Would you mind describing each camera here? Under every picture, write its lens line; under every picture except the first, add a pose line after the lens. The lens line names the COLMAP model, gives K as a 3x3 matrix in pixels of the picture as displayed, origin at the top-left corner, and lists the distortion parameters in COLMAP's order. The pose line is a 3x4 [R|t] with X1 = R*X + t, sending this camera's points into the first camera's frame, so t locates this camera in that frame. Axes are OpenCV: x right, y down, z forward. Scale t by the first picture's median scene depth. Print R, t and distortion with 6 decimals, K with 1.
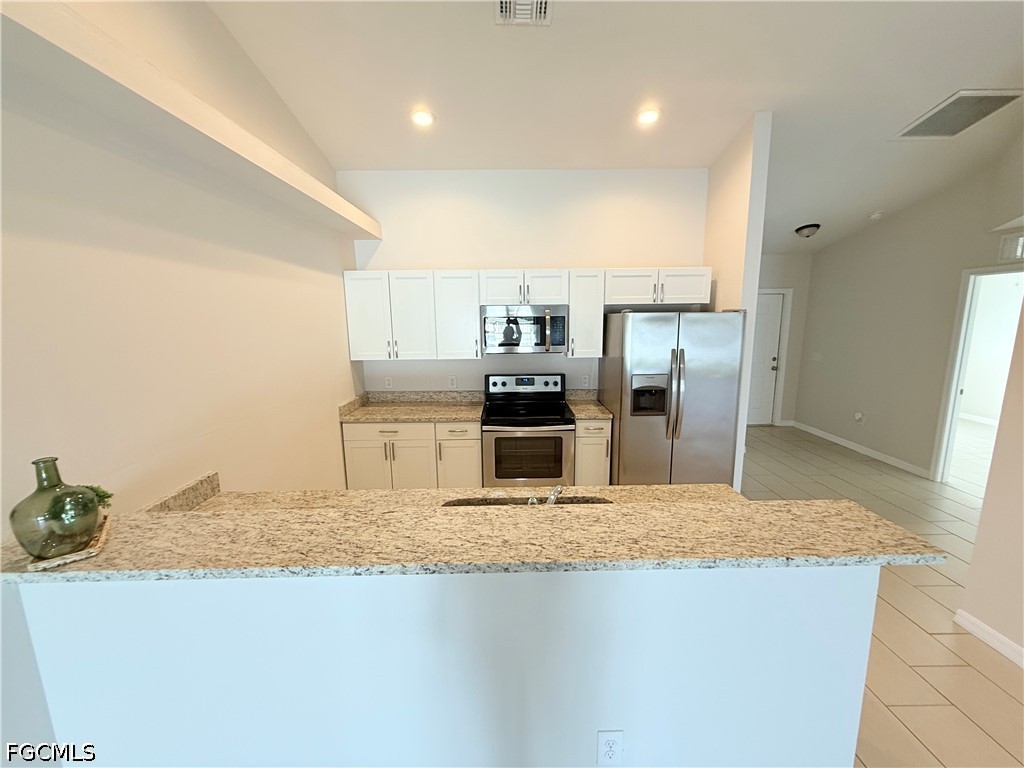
lens RADIAL K [[413.6, 0, 506.8], [0, 413.6, 384.5], [0, 0, 1]] dist [0.000409, -0.000083]
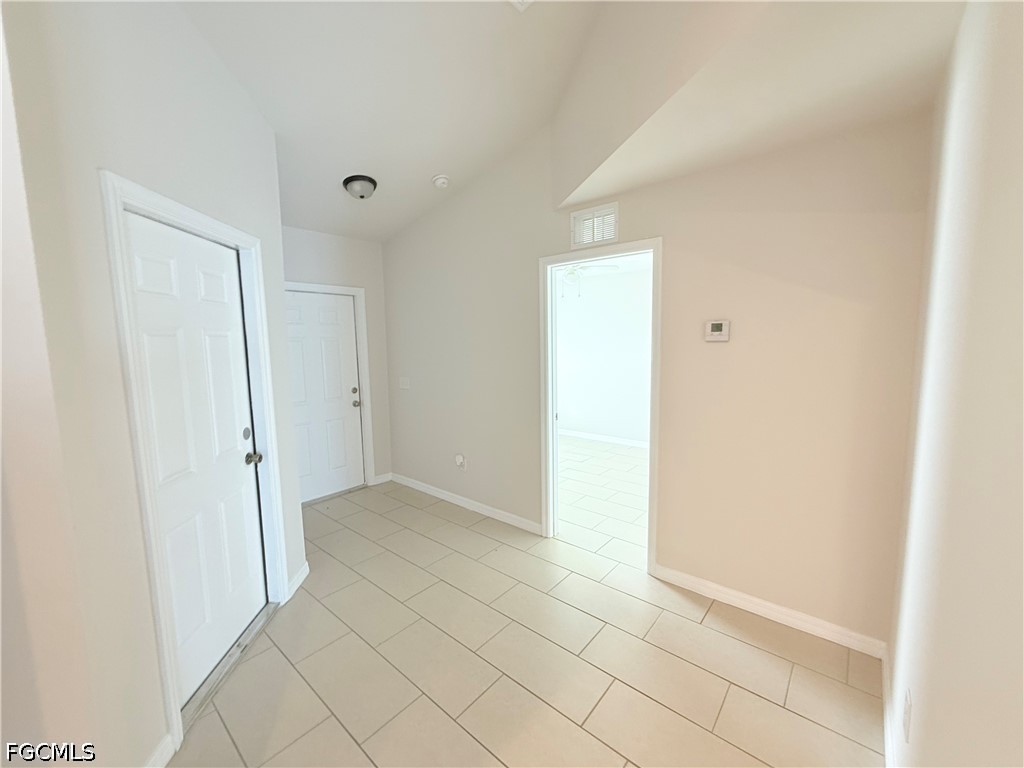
lens RADIAL K [[413.6, 0, 508.2], [0, 413.6, 383.7], [0, 0, 1]] dist [0.000409, -0.000083]
pose [[0.660335, -0.078910, 0.746814, 0.375900], [0.132807, 0.991060, -0.012710, -0.036707], [-0.739135, 0.107575, 0.664911, 0.440208]]
